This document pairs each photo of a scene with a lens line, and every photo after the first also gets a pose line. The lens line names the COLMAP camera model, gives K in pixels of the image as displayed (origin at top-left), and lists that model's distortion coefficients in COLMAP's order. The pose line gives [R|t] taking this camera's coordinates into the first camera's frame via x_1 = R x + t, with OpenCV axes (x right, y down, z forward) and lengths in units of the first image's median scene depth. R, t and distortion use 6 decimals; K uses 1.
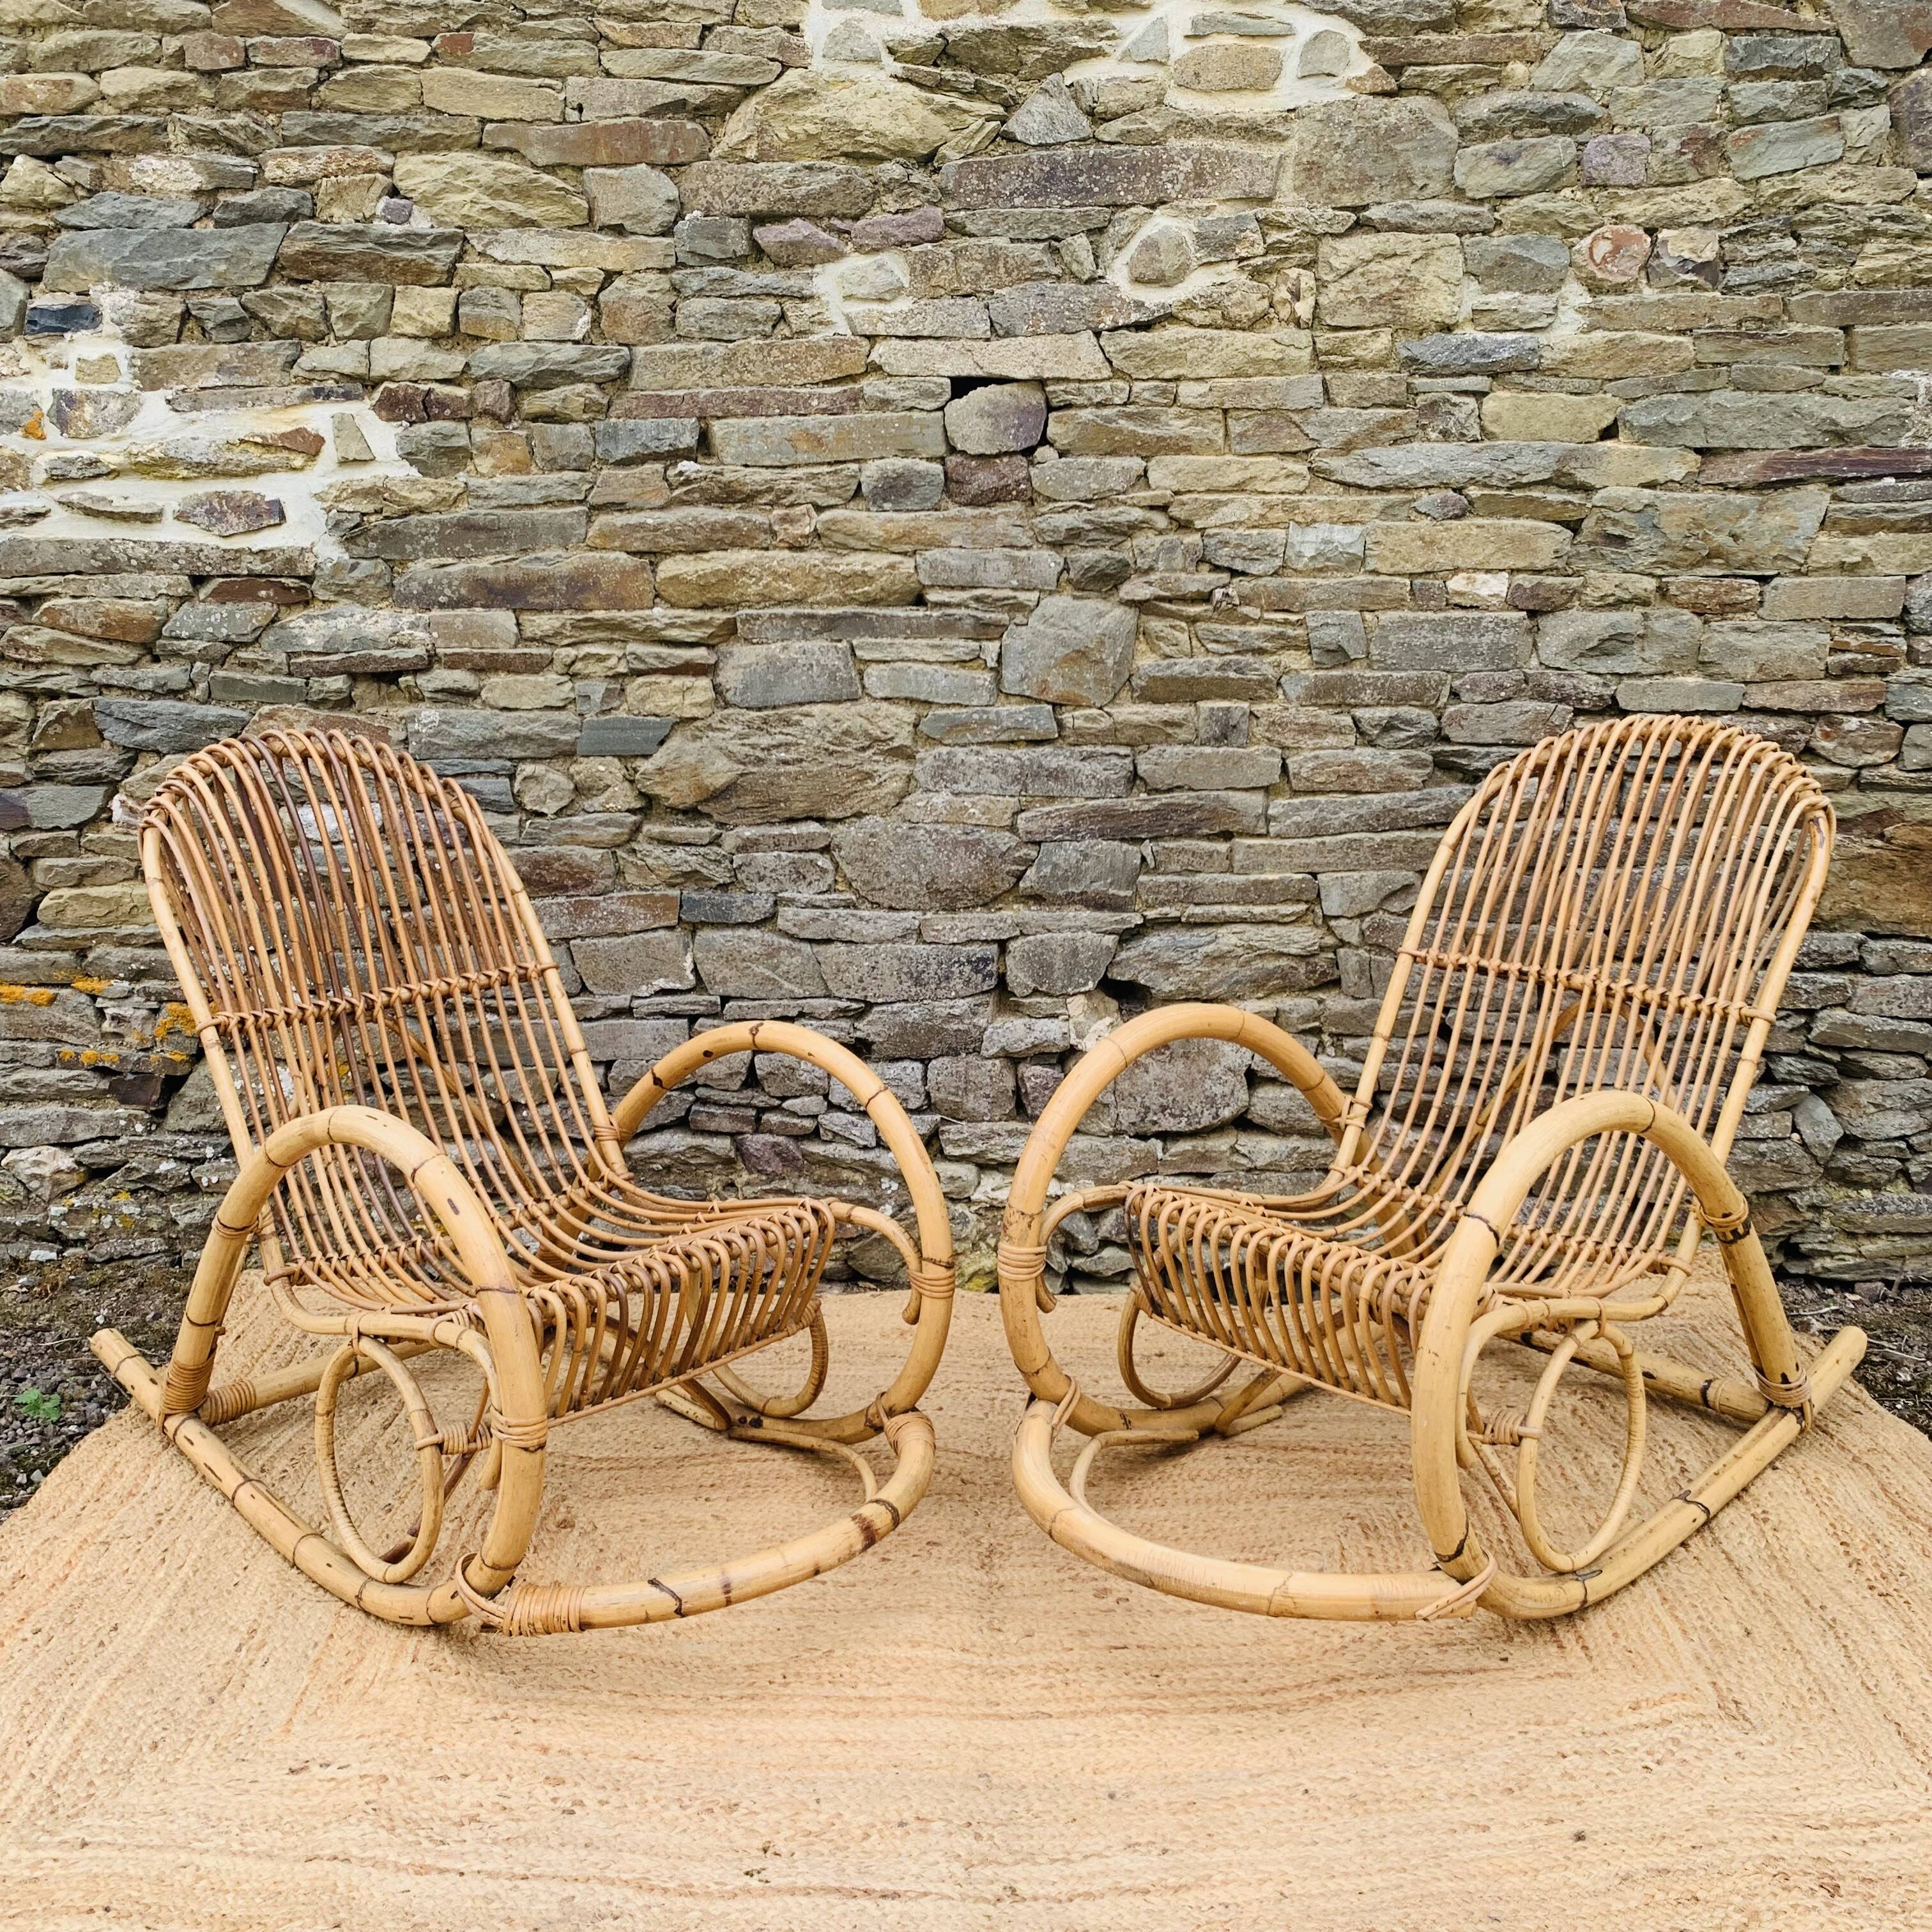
lens RADIAL K [[1954.0, 0, 970.5], [0, 1954.0, 949.0], [0, 0, 1]] dist [-0.028165, 0.000000]
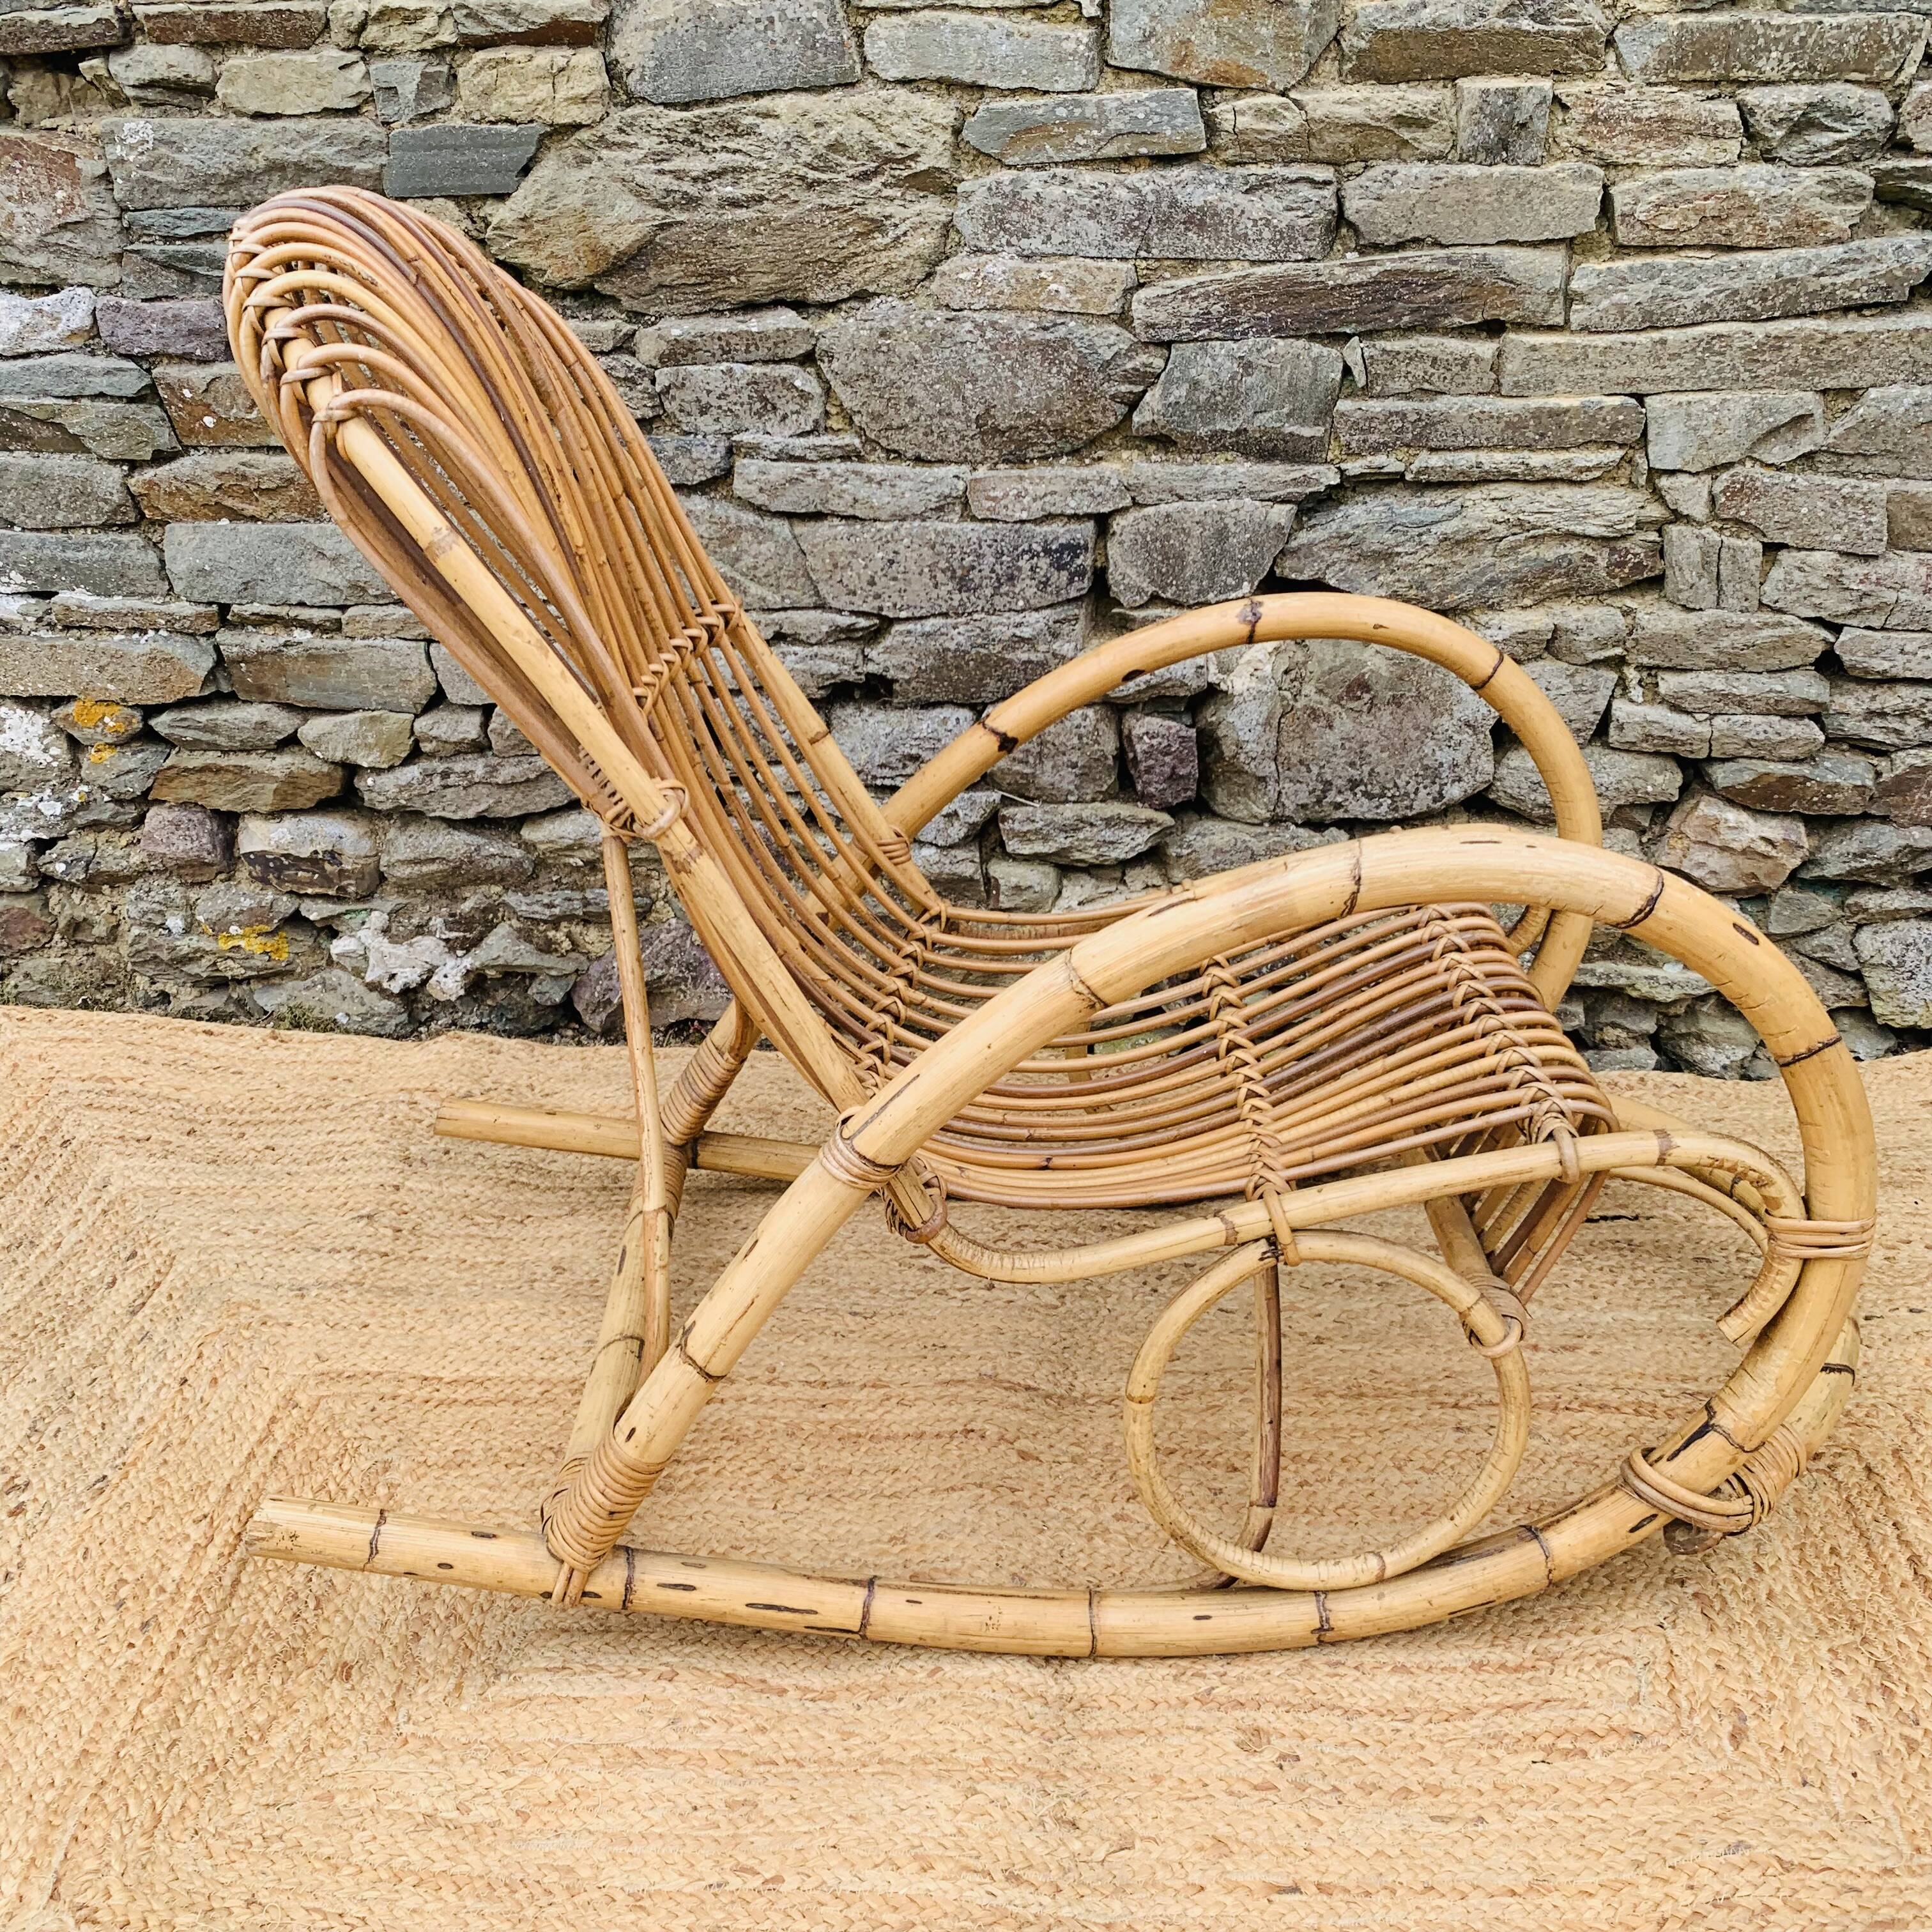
lens RADIAL K [[1954.0, 0, 944.9], [0, 1954.0, 990.0], [0, 0, 1]] dist [-0.028165, 0.000000]
pose [[0.997837, 0.011044, -0.064800, 0.008406], [0.007701, 0.959358, 0.282088, -0.034130], [0.065282, -0.281977, 0.957198, 0.387789]]
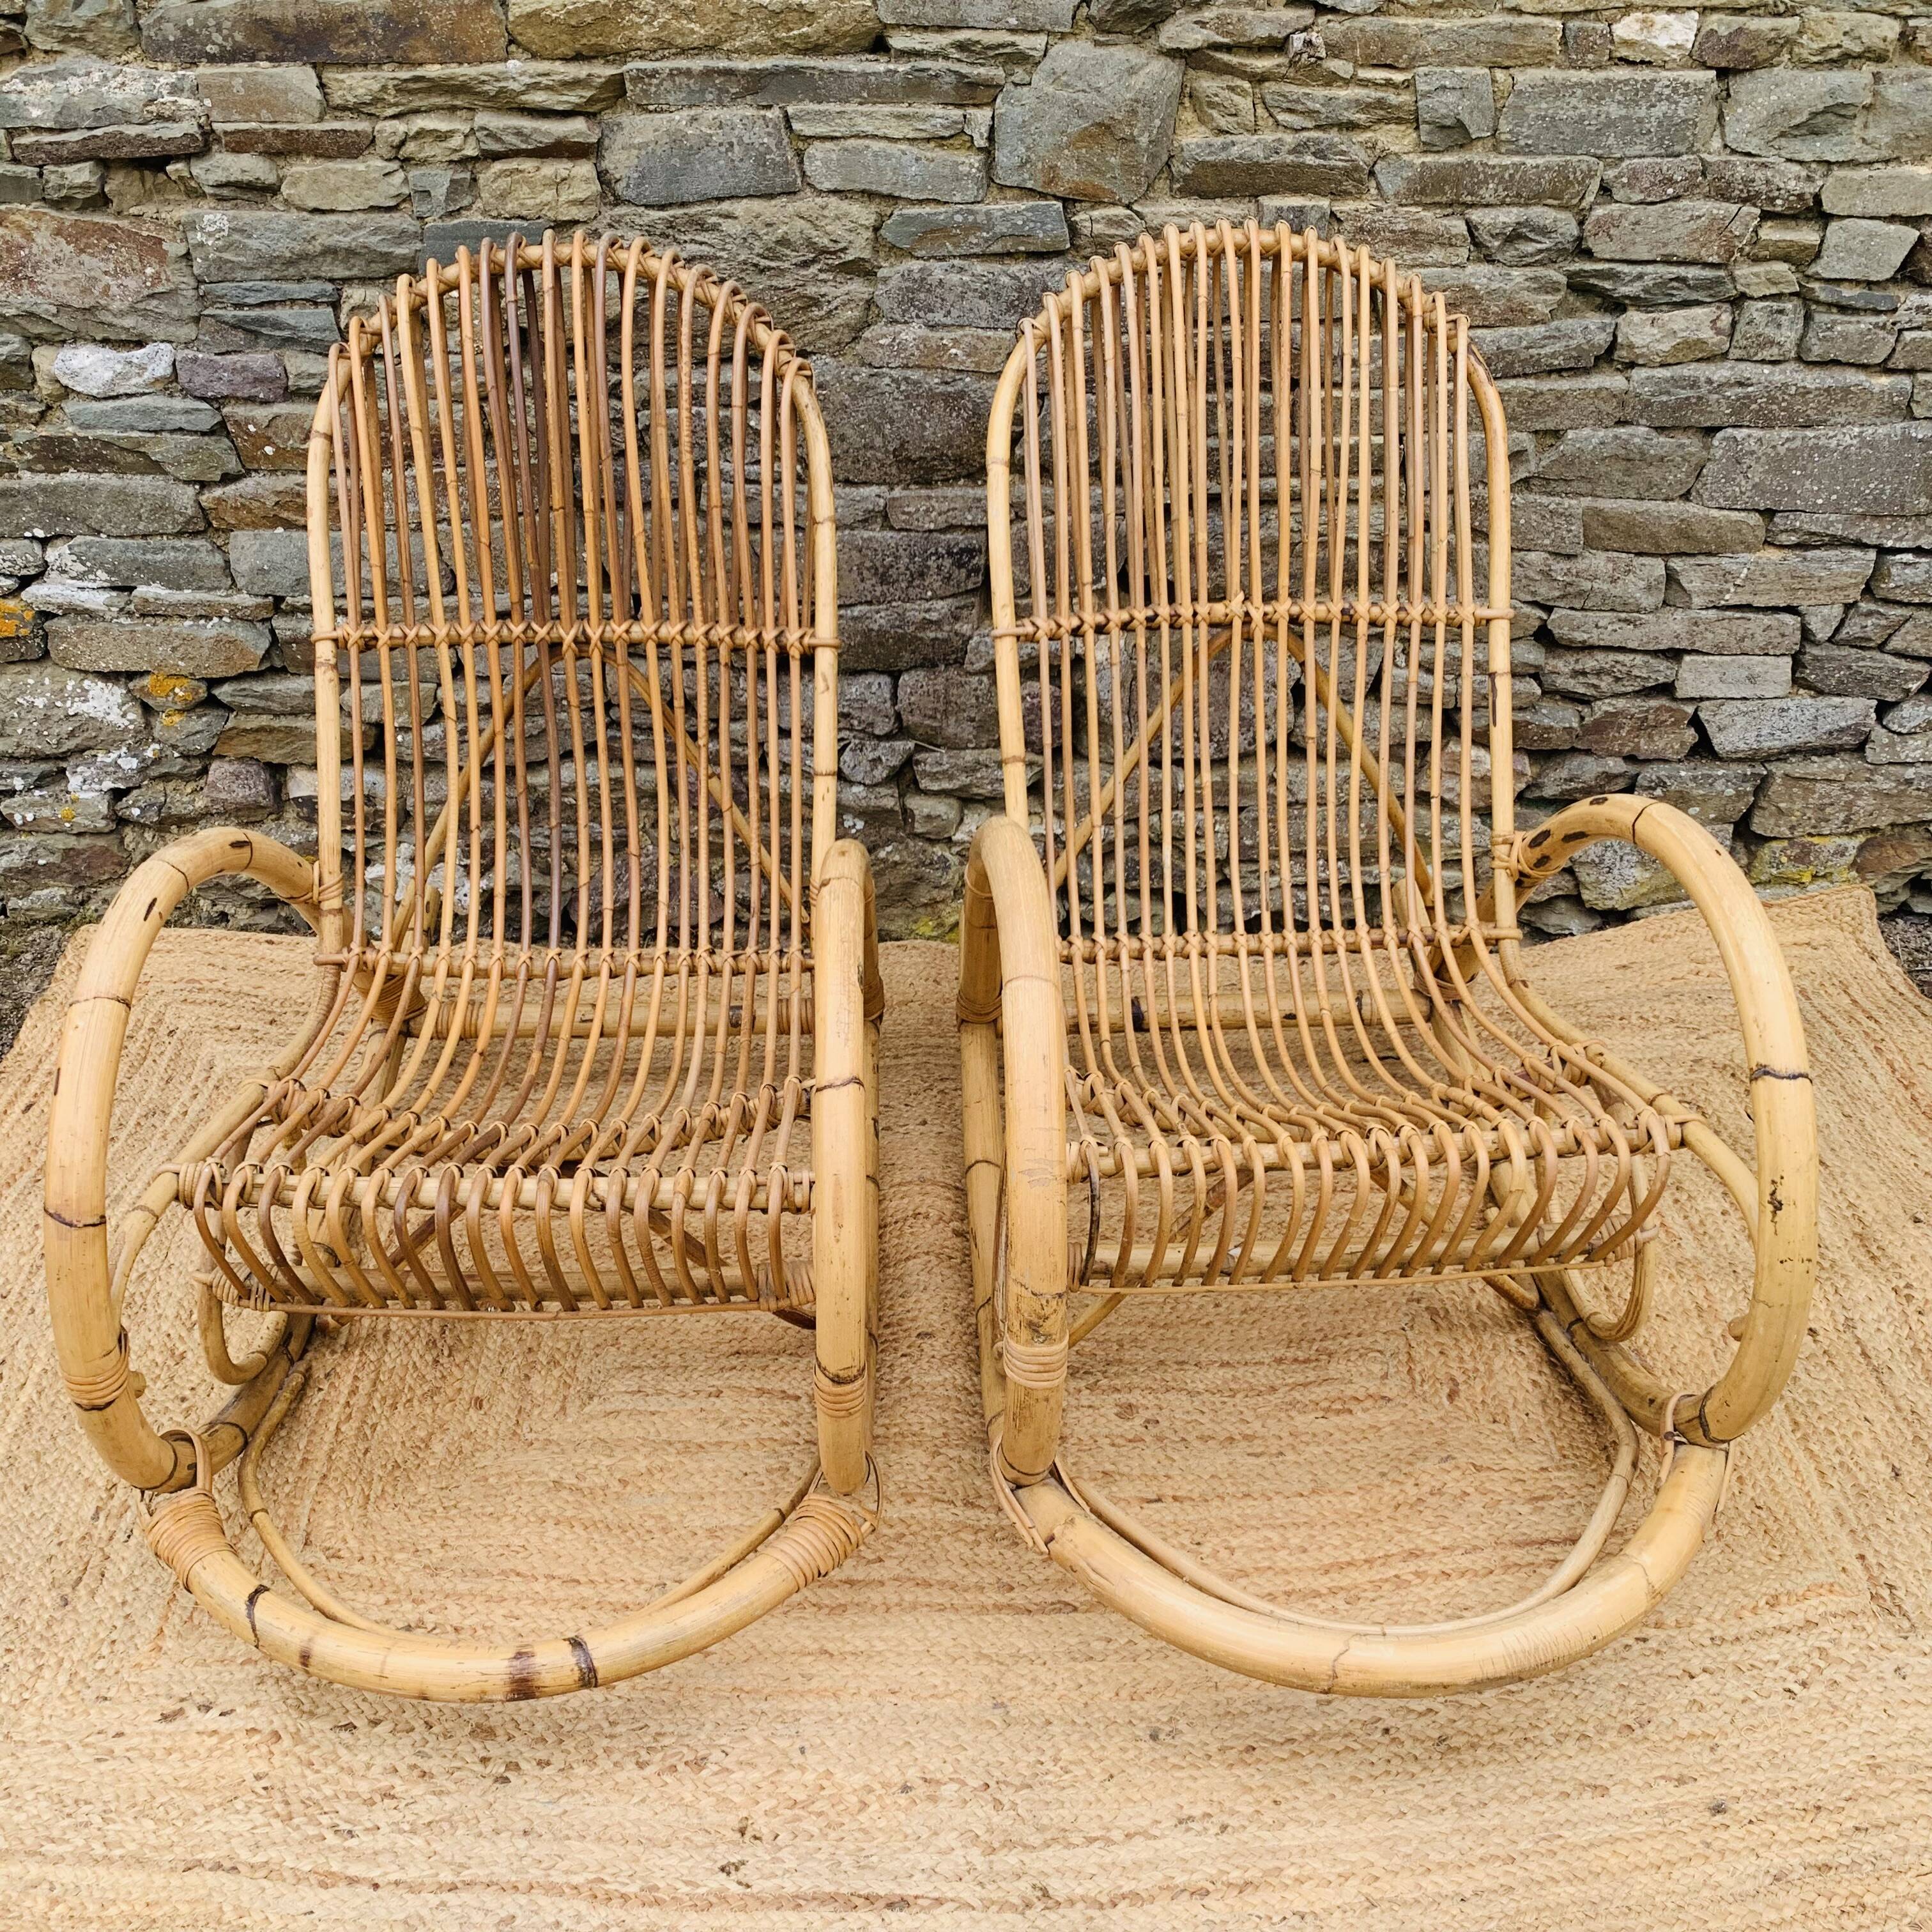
lens RADIAL K [[1954.0, 0, 956.1], [0, 1954.0, 1019.6], [0, 0, 1]] dist [-0.028165, 0.000000]
pose [[0.999710, -0.011519, 0.021147, -0.017269], [0.003423, 0.937219, 0.348723, -0.092859], [-0.023836, -0.348550, 0.936987, 0.209071]]
